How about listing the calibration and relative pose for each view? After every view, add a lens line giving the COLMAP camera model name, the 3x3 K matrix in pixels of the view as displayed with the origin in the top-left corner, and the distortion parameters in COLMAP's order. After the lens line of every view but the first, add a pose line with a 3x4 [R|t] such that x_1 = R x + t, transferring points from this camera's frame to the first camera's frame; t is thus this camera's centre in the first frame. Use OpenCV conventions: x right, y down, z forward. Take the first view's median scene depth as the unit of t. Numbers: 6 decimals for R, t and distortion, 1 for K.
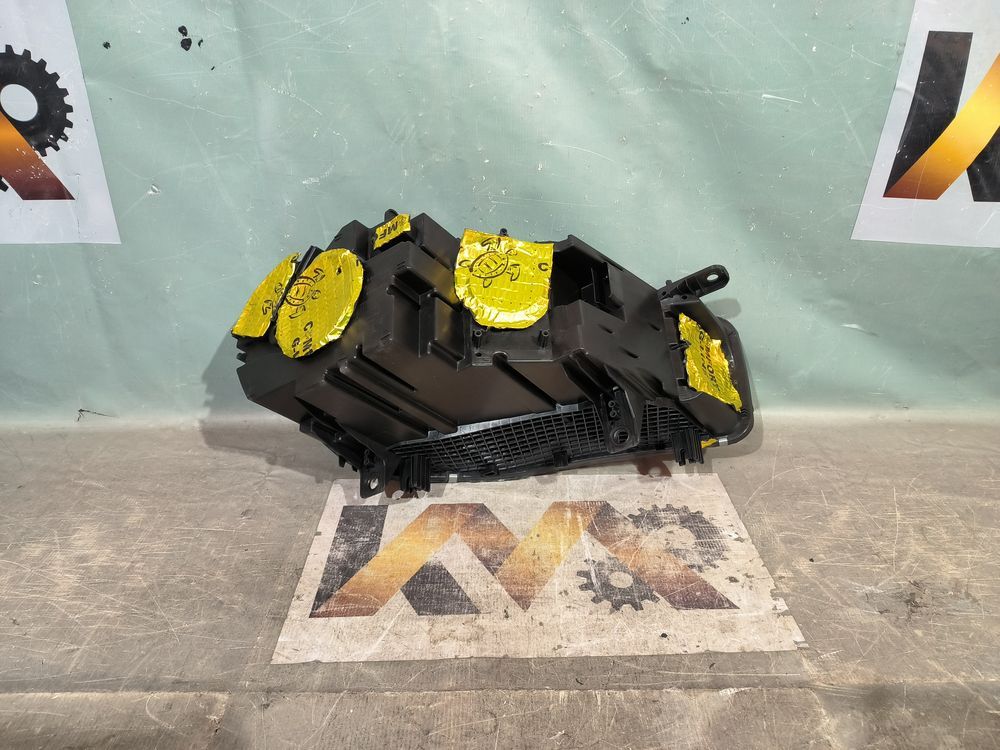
lens RADIAL K [[701.7, 0, 510.0], [0, 701.7, 375.9], [0, 0, 1]] dist [-0.020574, 0.013700]
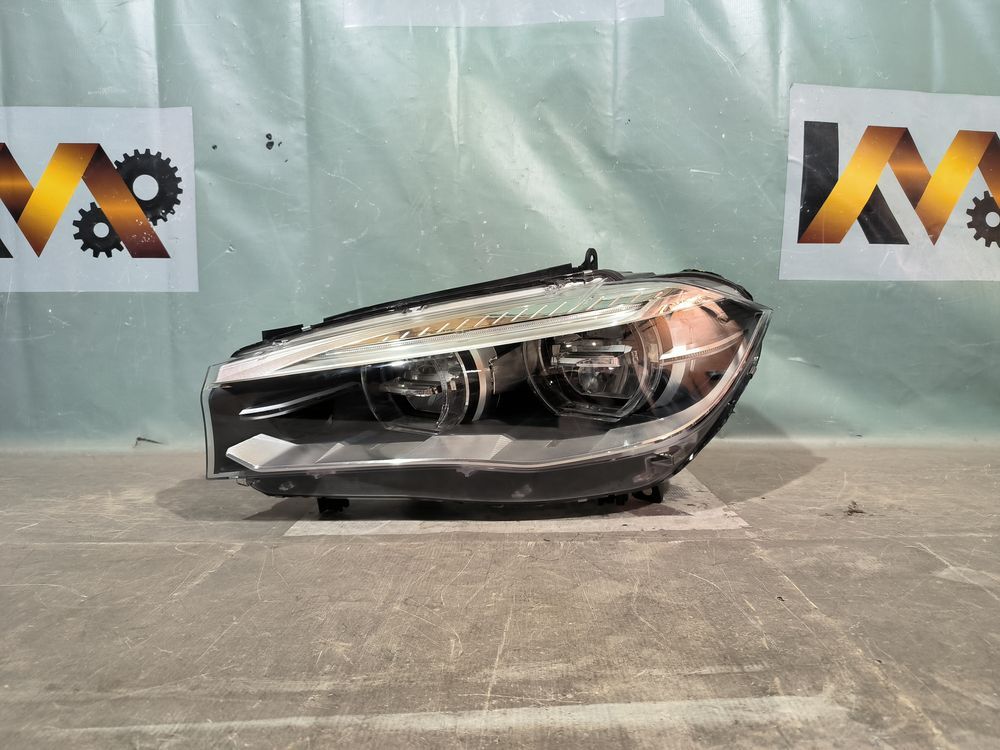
lens RADIAL K [[701.7, 0, 511.1], [0, 701.7, 373.0], [0, 0, 1]] dist [-0.020574, 0.013700]
pose [[0.999242, -0.009689, -0.037696, 0.065580], [-0.004254, 0.935529, -0.353225, 0.444494], [0.038688, 0.353118, 0.934779, -0.132755]]
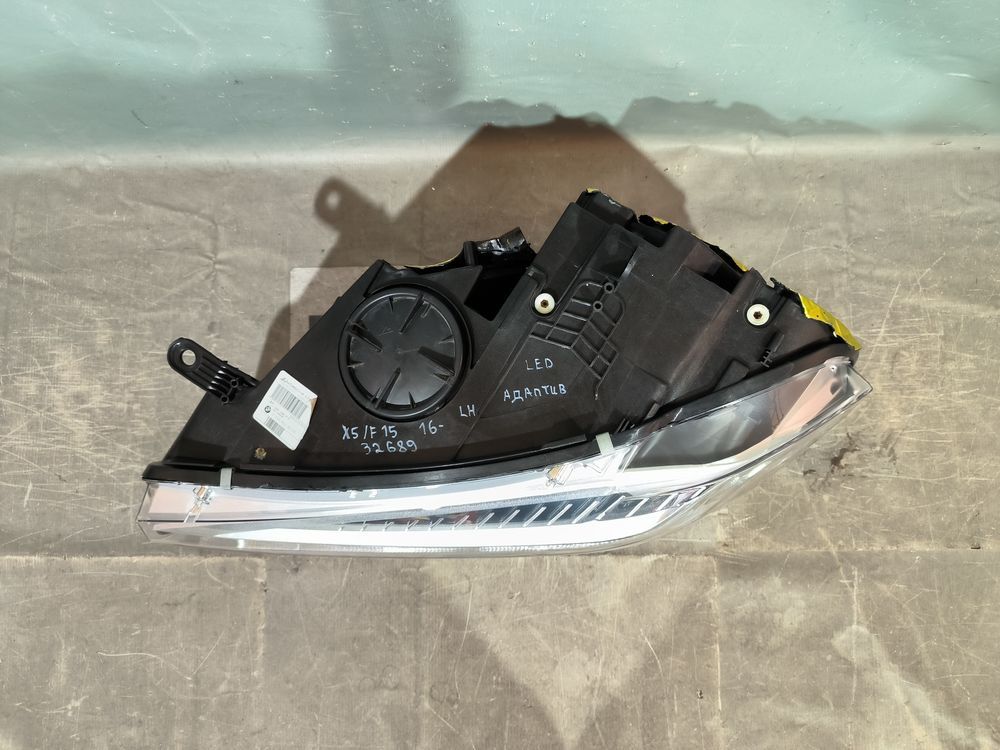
lens RADIAL K [[701.7, 0, 512.0], [0, 701.7, 360.6], [0, 0, 1]] dist [-0.020574, 0.013700]
pose [[0.999937, 0.000612, -0.011171, 0.054161], [0.009153, 0.529371, 0.848341, -0.625539], [0.006433, -0.848390, 0.529332, 0.462213]]
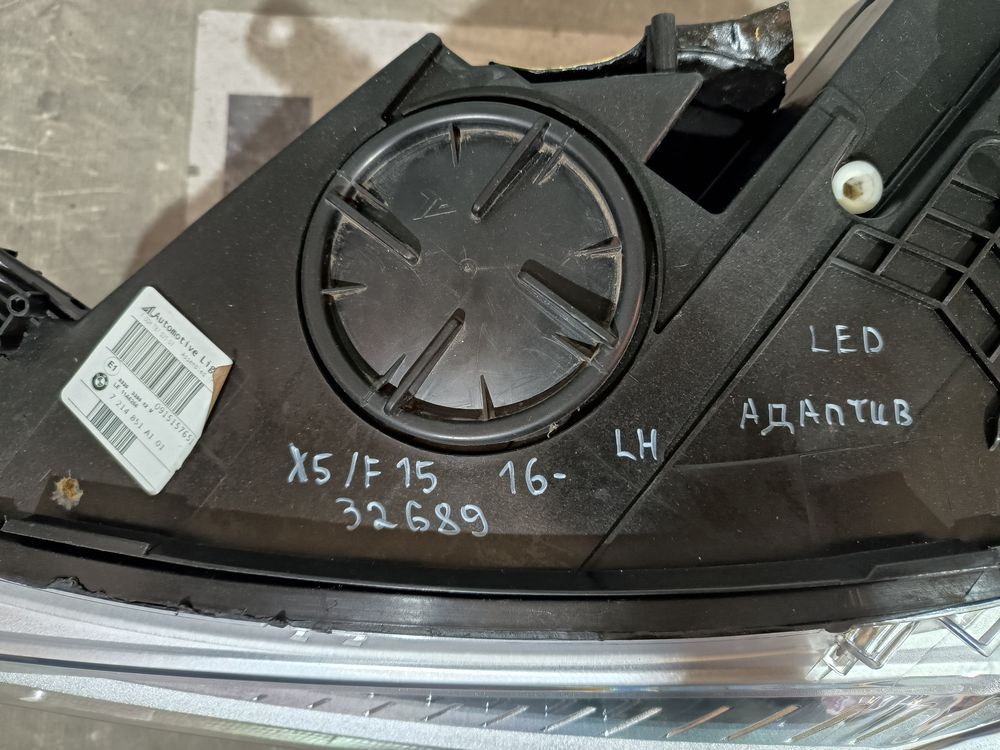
lens RADIAL K [[701.7, 0, 501.5], [0, 701.7, 379.2], [0, 0, 1]] dist [-0.020574, 0.013700]
pose [[0.991601, 0.112050, 0.064599, -0.064458], [-0.113536, 0.514862, 0.849722, -0.243643], [0.061952, -0.849919, 0.523259, 0.665400]]
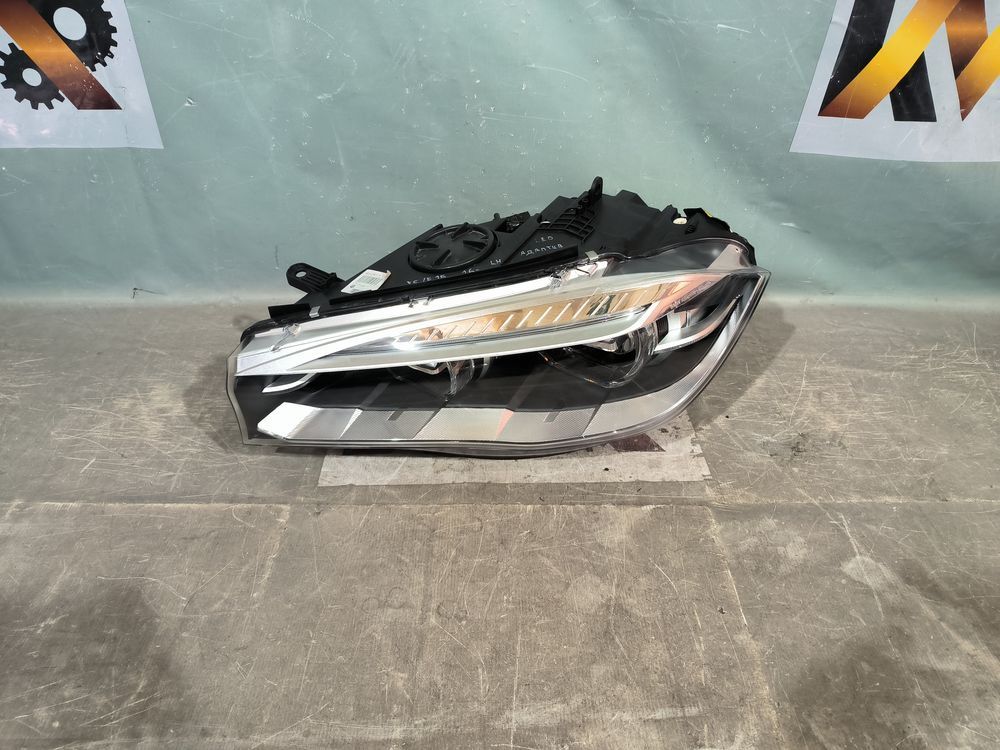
lens RADIAL K [[701.7, 0, 504.9], [0, 701.7, 368.6], [0, 0, 1]] dist [-0.020574, 0.013700]
pose [[0.999943, 0.010225, 0.003122, 0.013779], [-0.010630, 0.982092, 0.188104, -0.059577], [-0.001143, -0.188127, 0.982144, -0.239455]]
